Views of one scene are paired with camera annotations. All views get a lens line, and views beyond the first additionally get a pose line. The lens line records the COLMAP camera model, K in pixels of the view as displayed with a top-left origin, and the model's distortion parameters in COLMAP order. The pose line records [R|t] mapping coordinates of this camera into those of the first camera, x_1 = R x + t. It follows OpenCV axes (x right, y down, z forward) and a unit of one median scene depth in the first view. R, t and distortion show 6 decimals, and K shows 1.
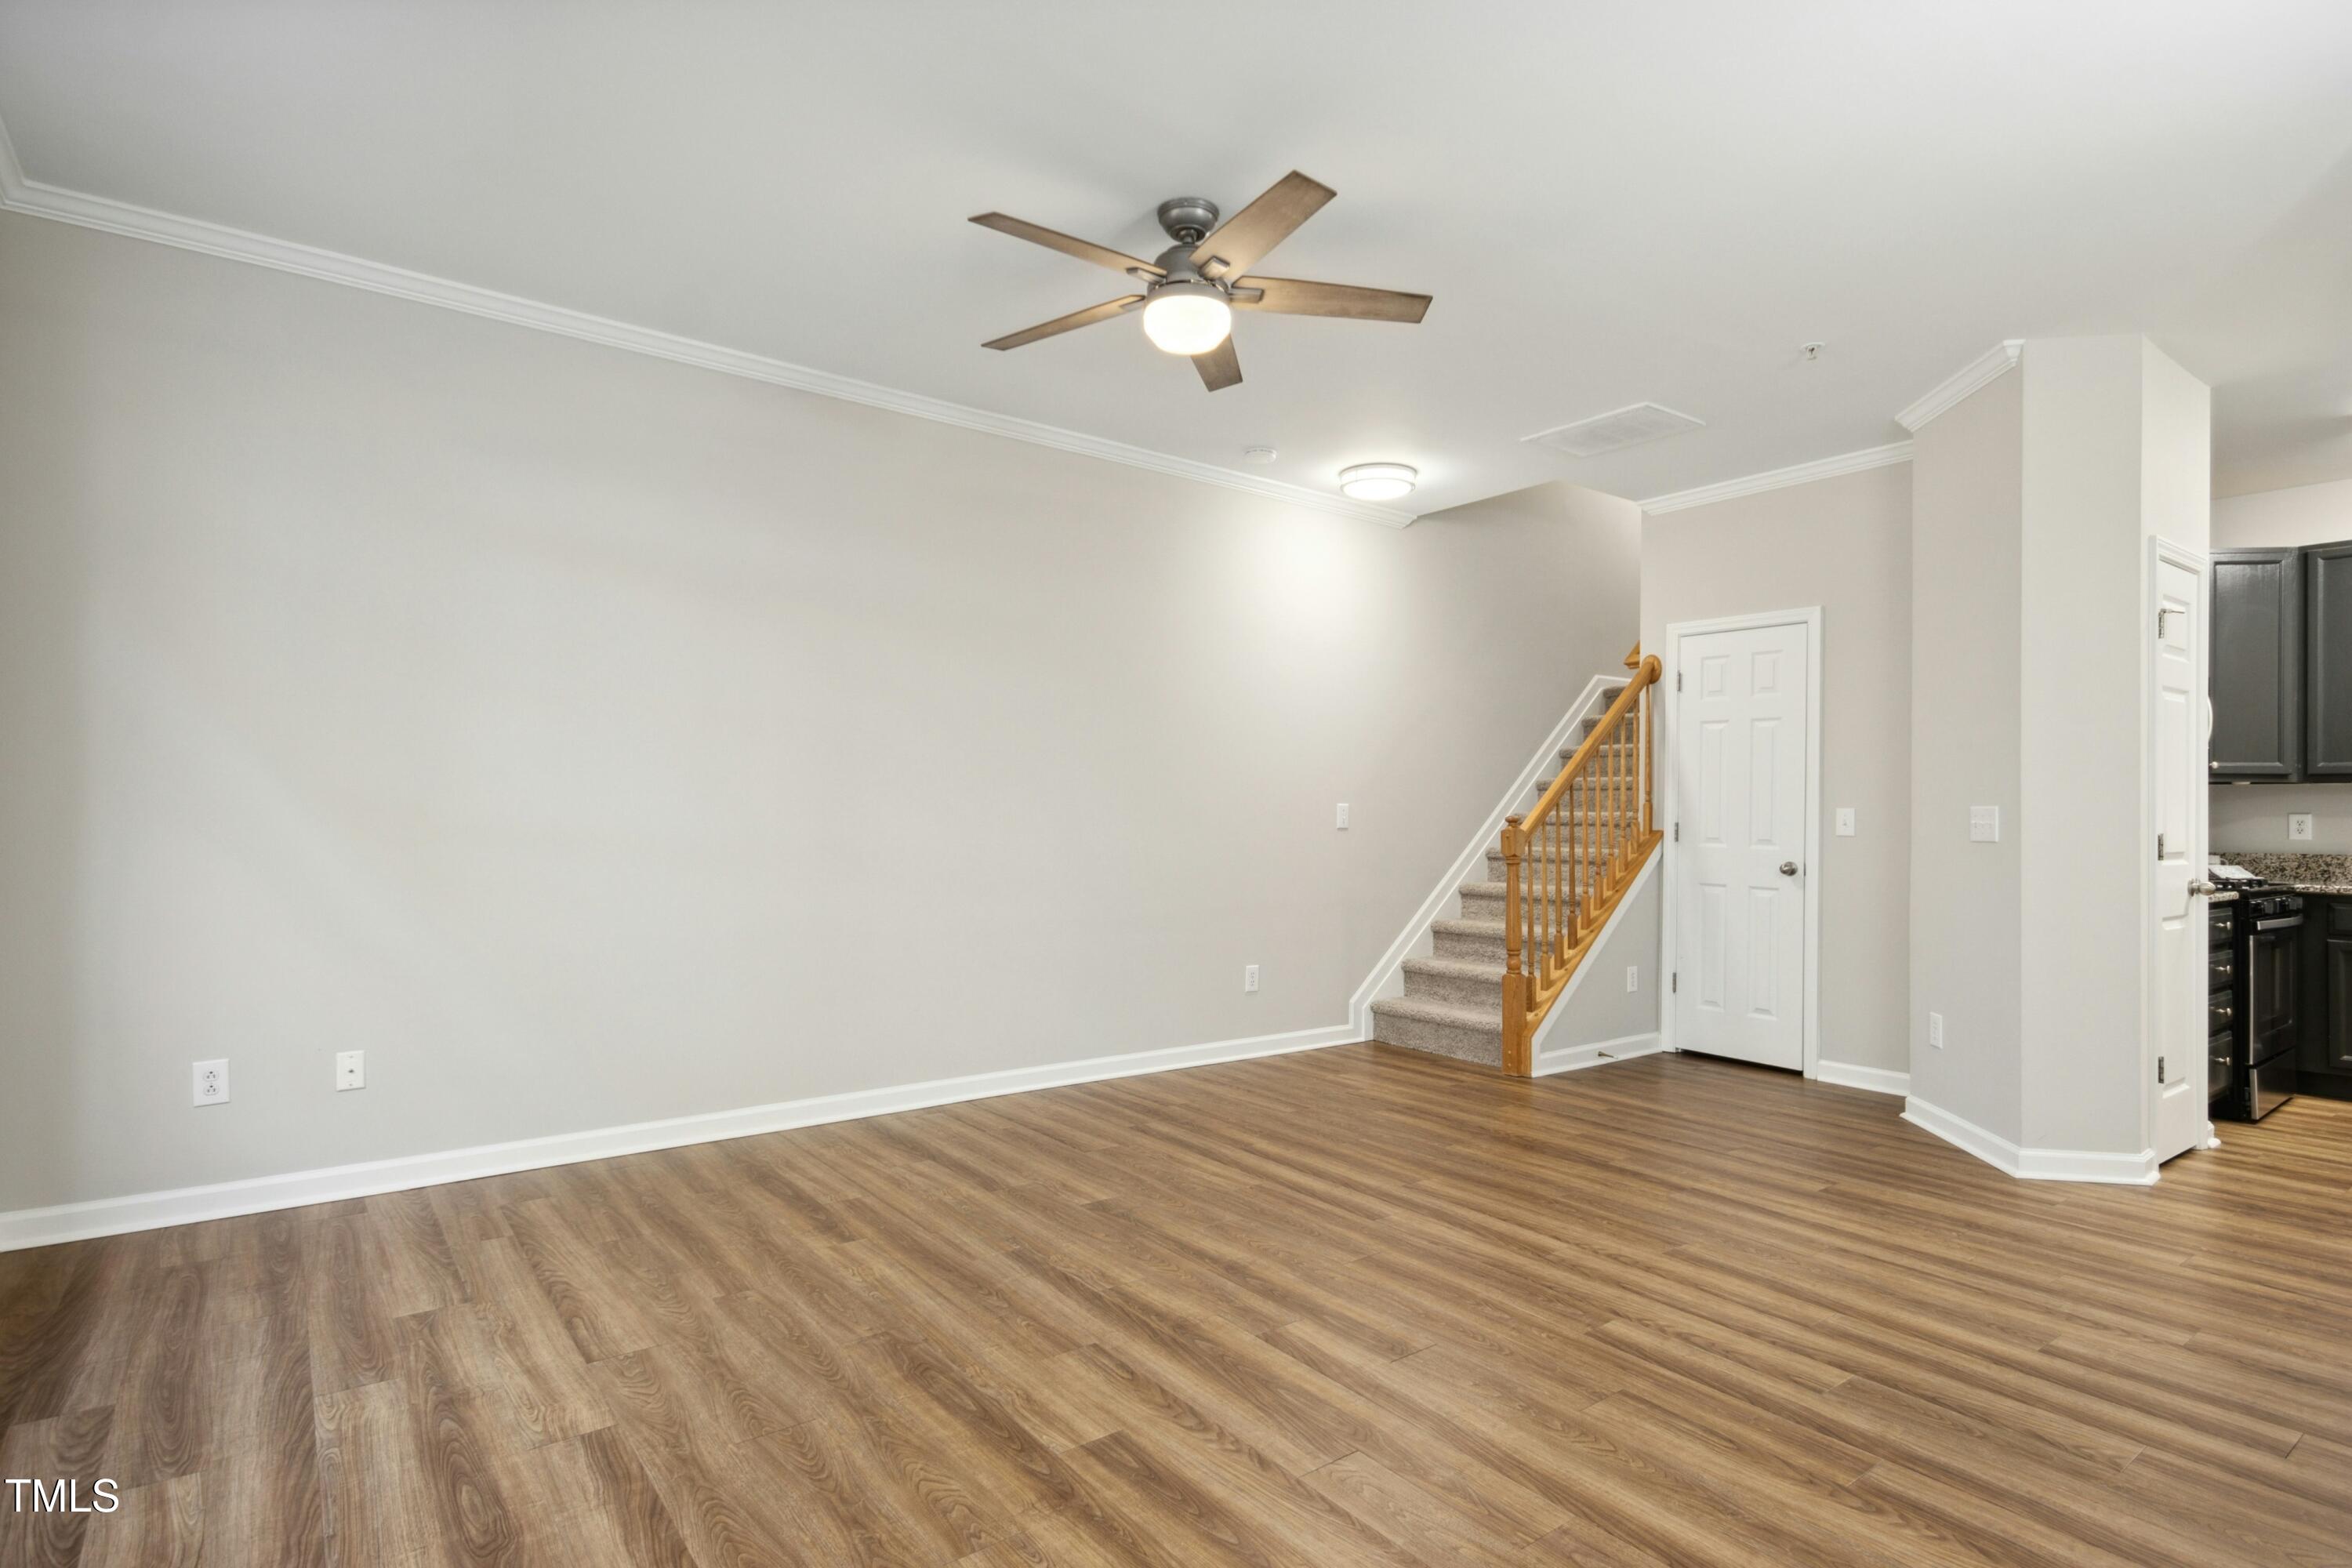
lens RADIAL K [[1192.5, 0, 1170.9], [0, 1192.5, 810.0], [0, 0, 1]] dist [0.012042, -0.000069]
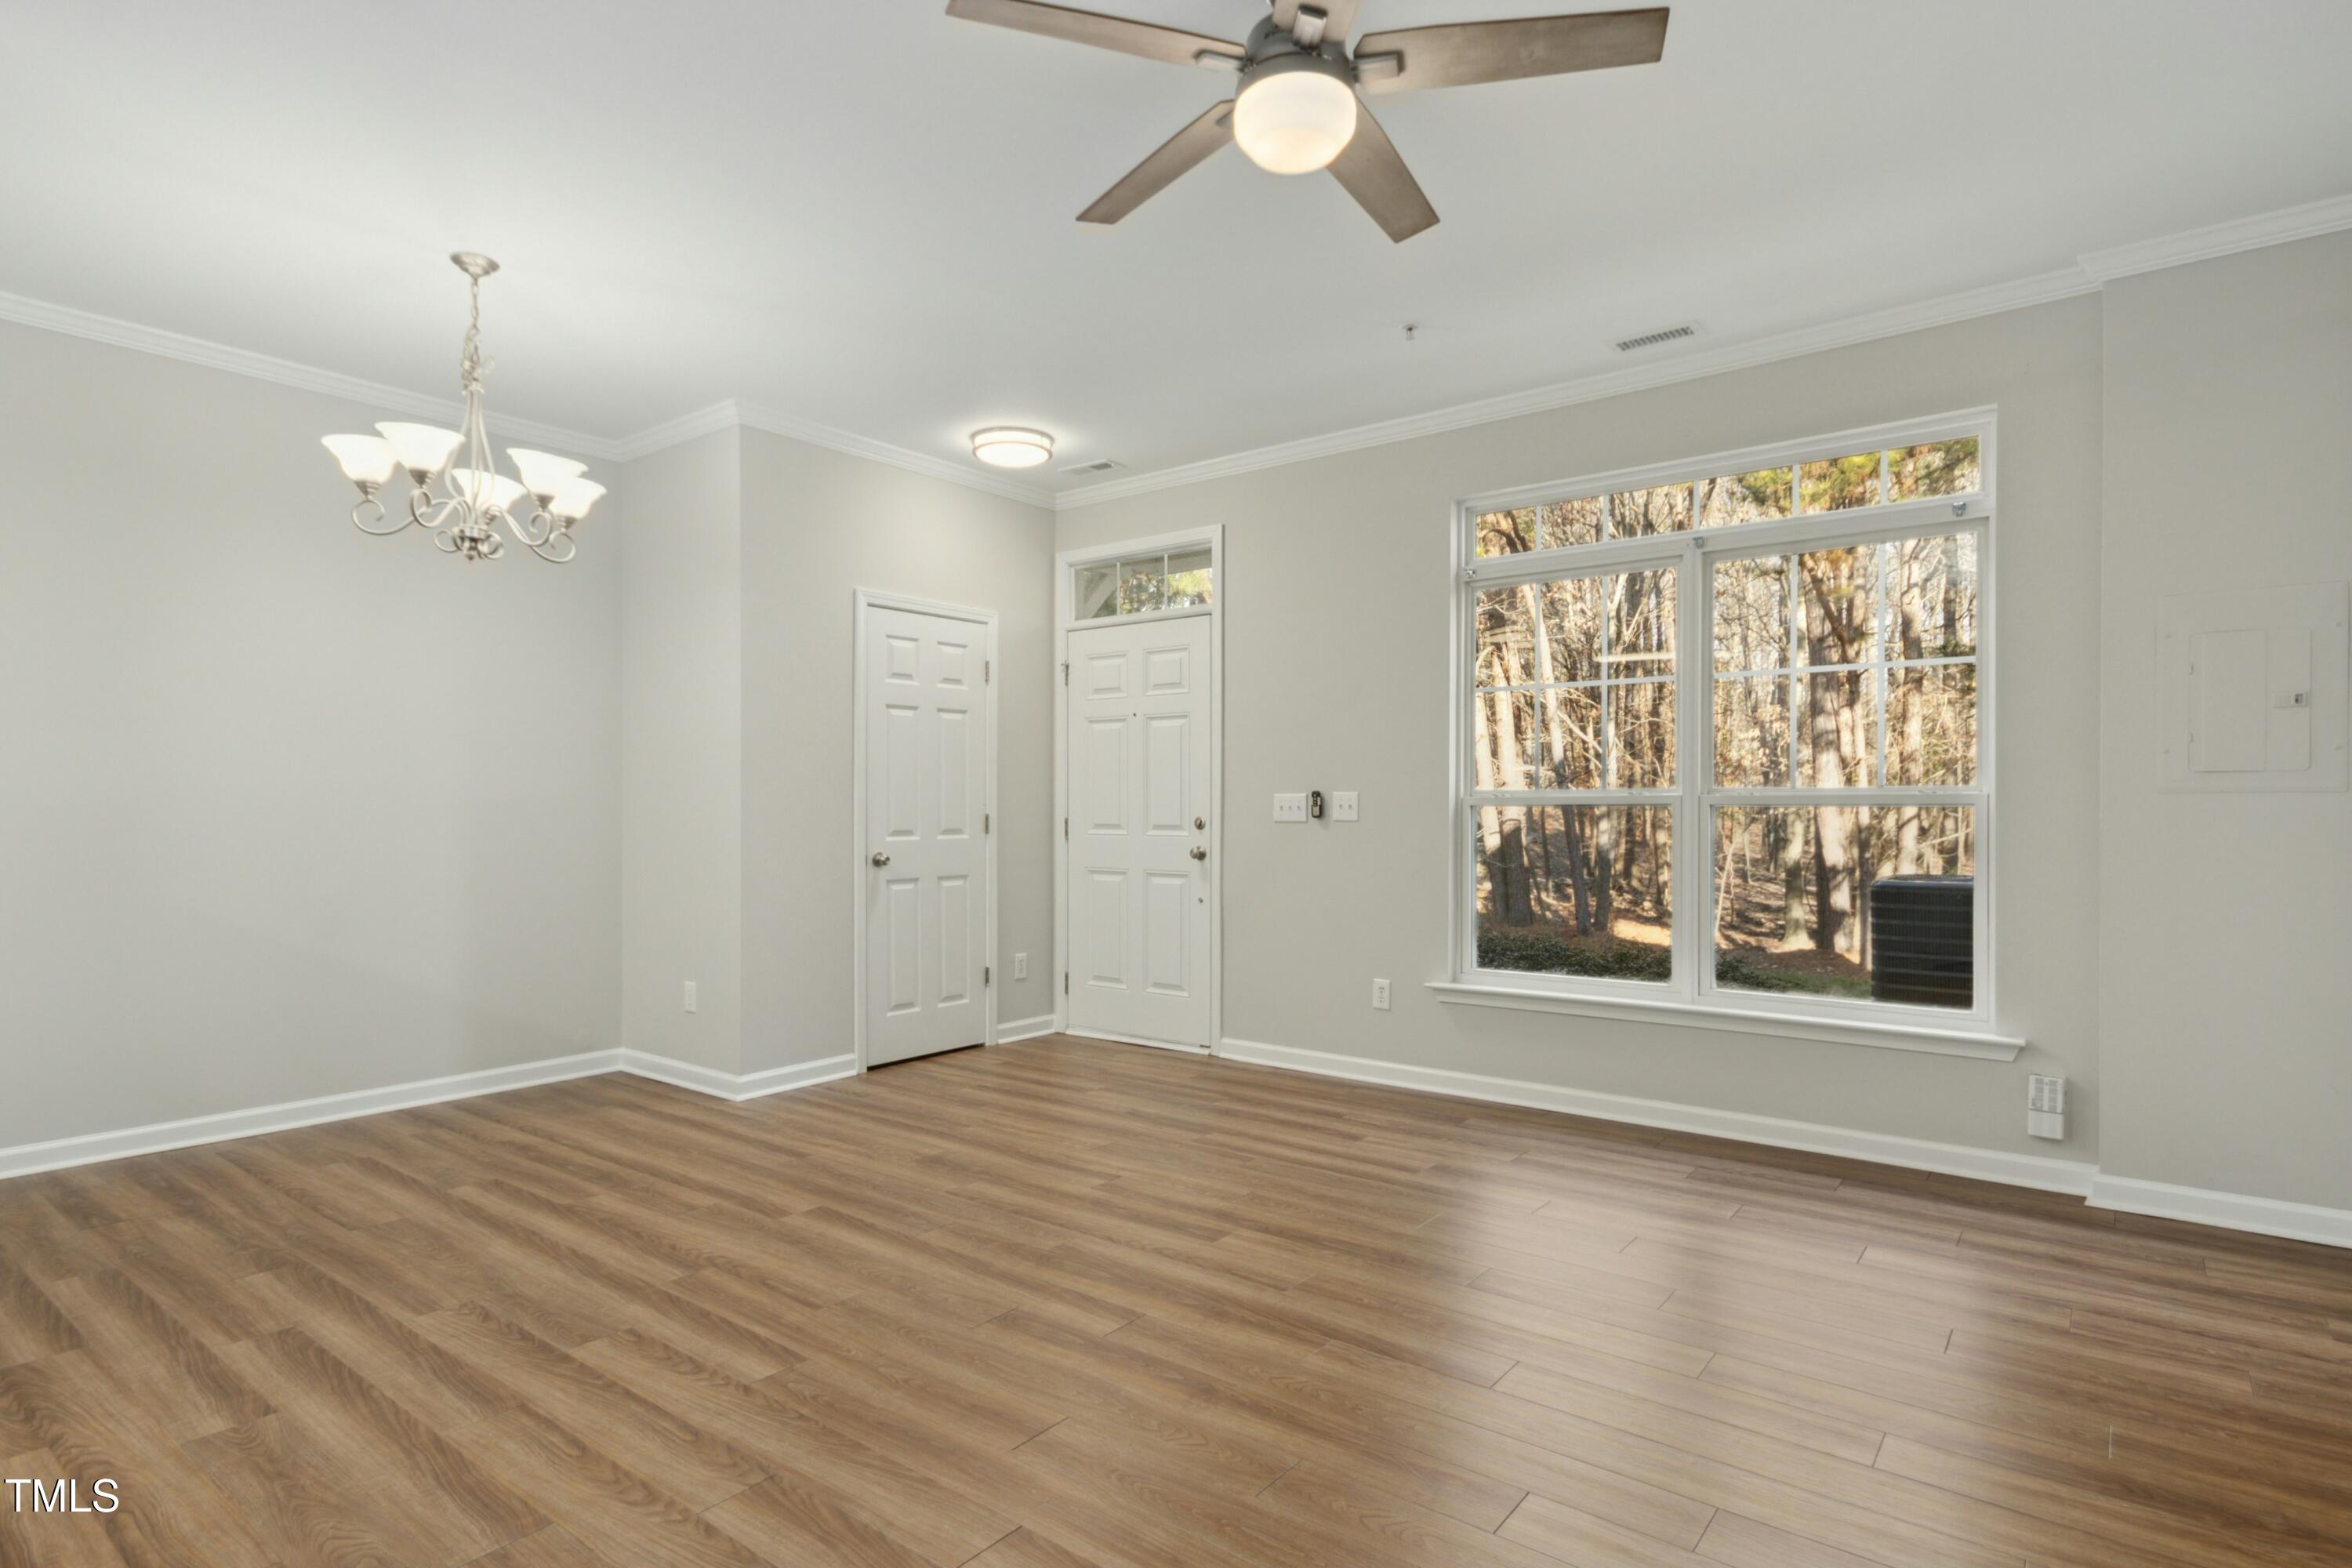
lens RADIAL K [[1192.5, 0, 1170.9], [0, 1192.5, 810.0], [0, 0, 1]] dist [0.012042, -0.000069]
pose [[-0.965659, -0.009133, -0.259654, 0.269268], [-0.009076, 0.999958, -0.001417, 0.005240], [0.259656, 0.000988, -0.965701, 1.674698]]
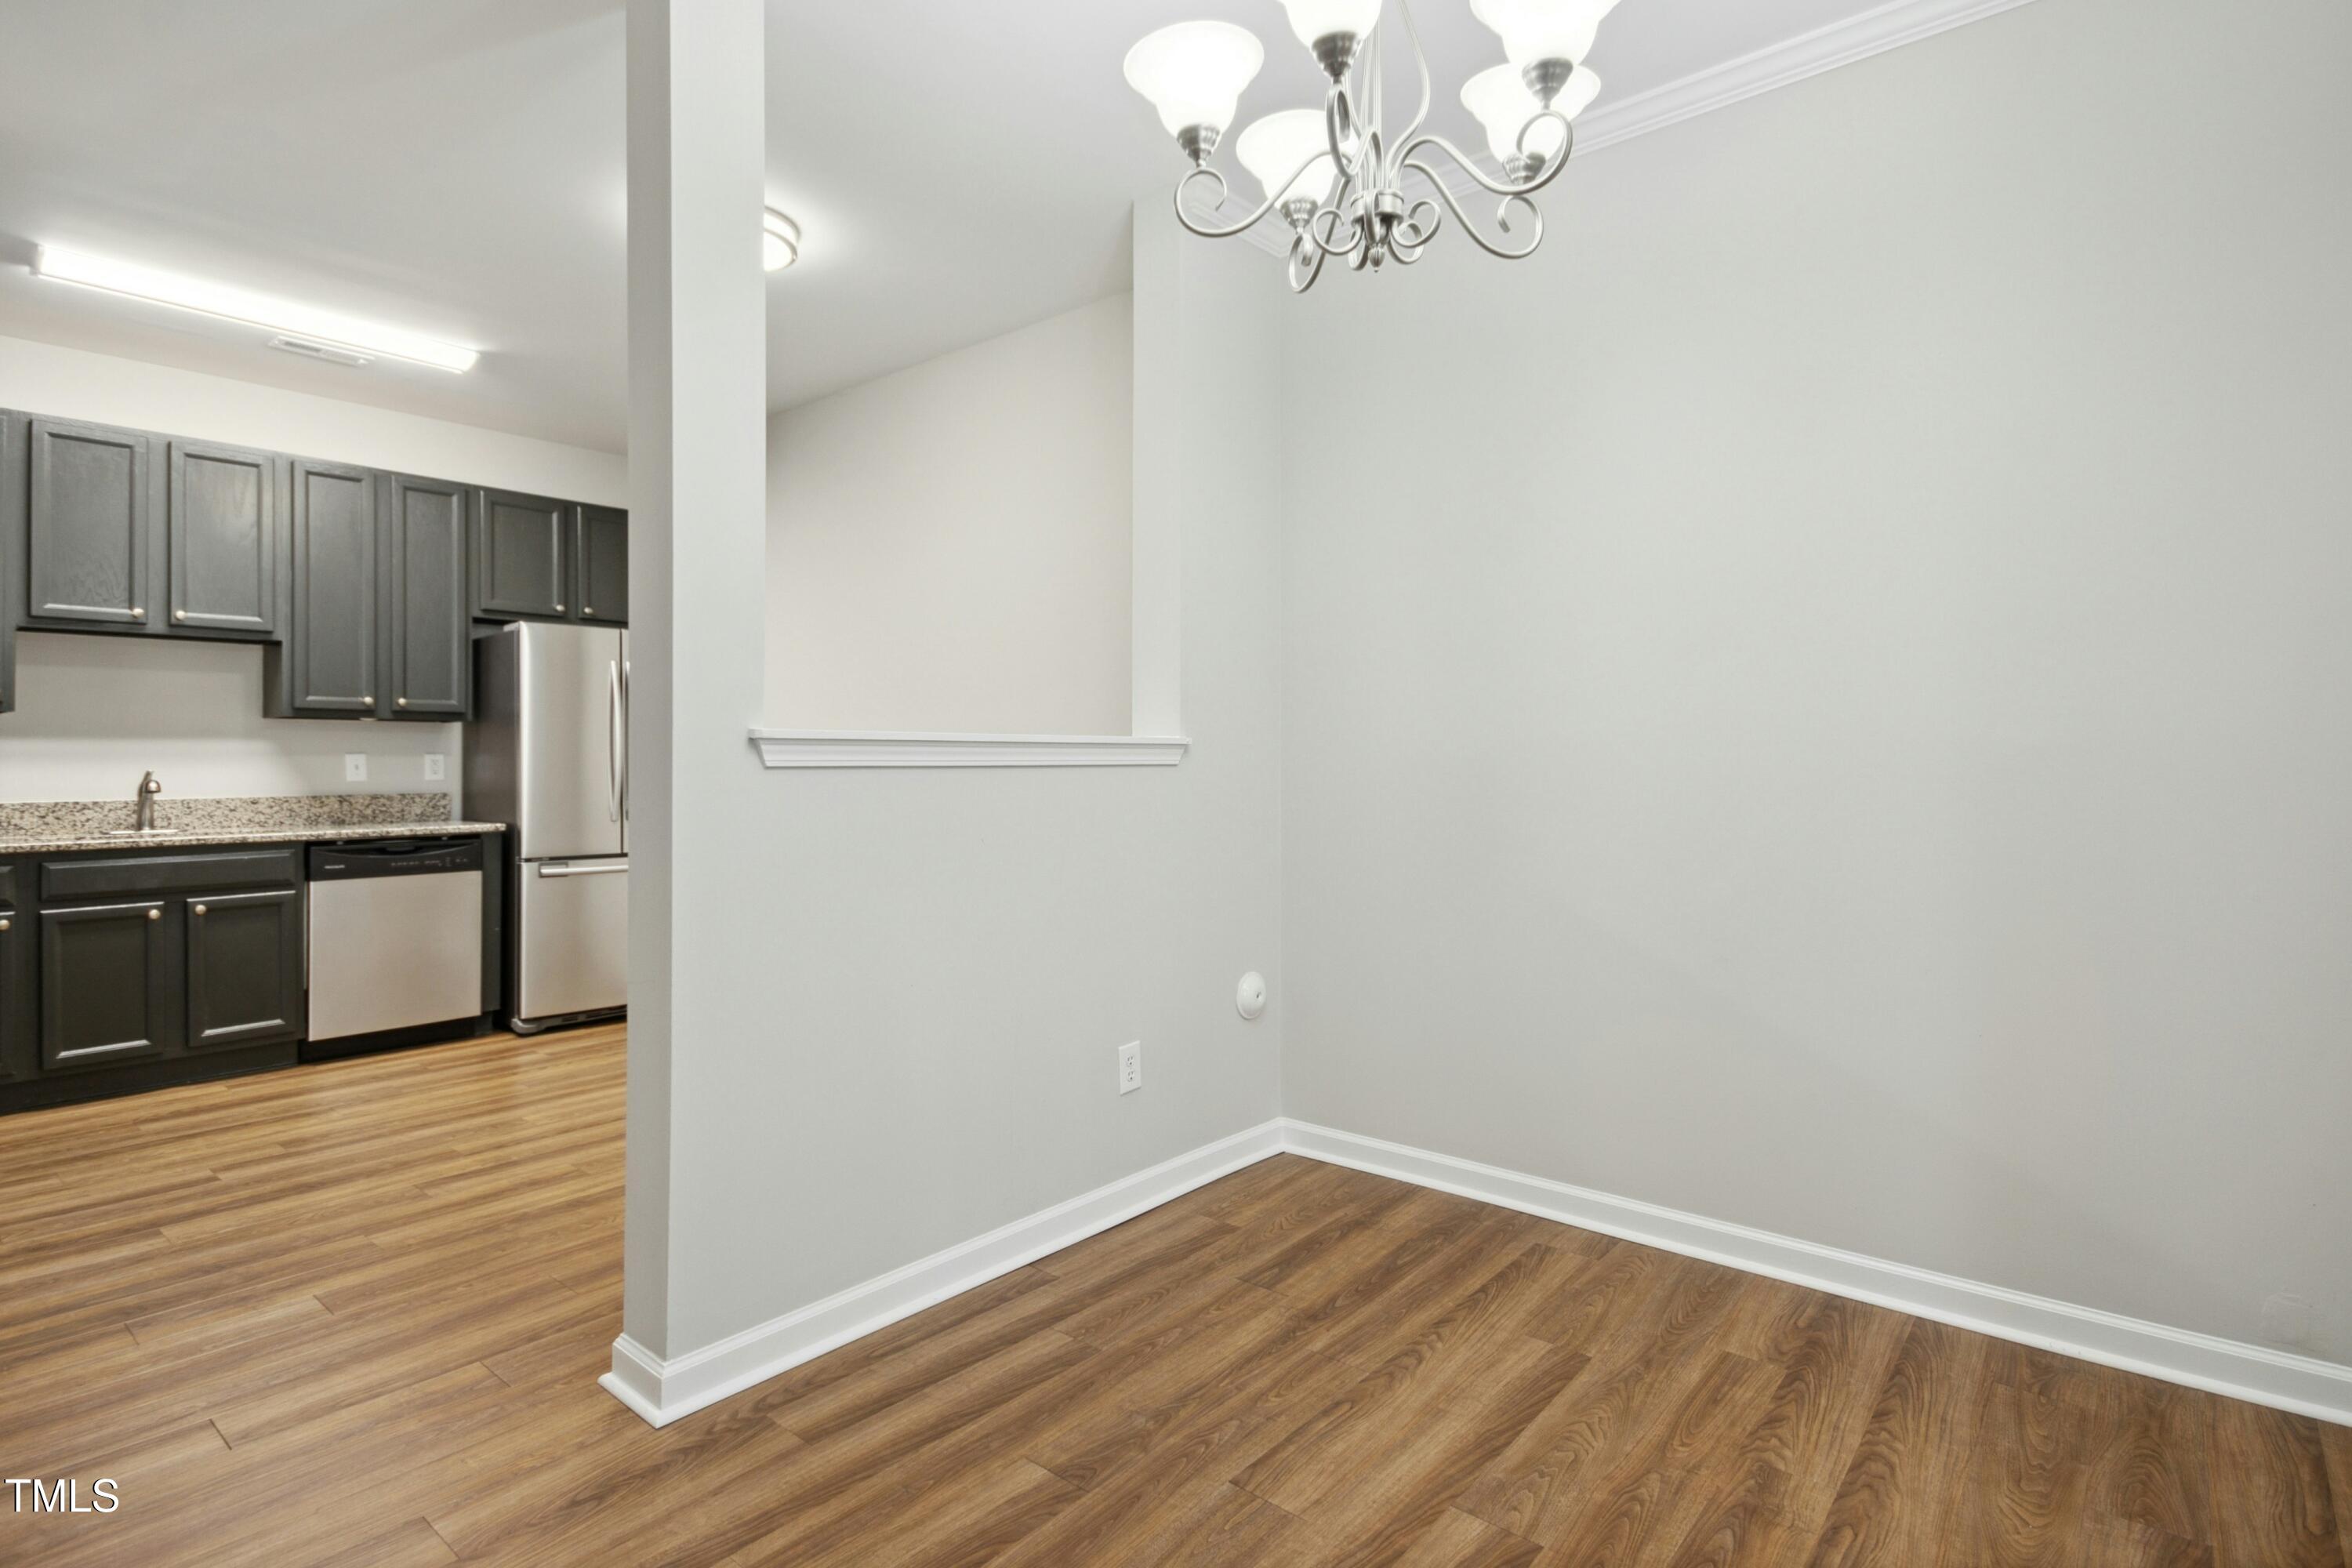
lens RADIAL K [[1171.2, 0, 1173.6], [0, 1171.2, 751.4], [0, 0, 1]] dist [0.002726, 0.000621]
pose [[-0.226140, -0.001475, 0.974094, 0.108663], [-0.000597, 0.999999, 0.001376, 0.002333], [-0.974095, -0.000271, -0.226141, 0.645290]]
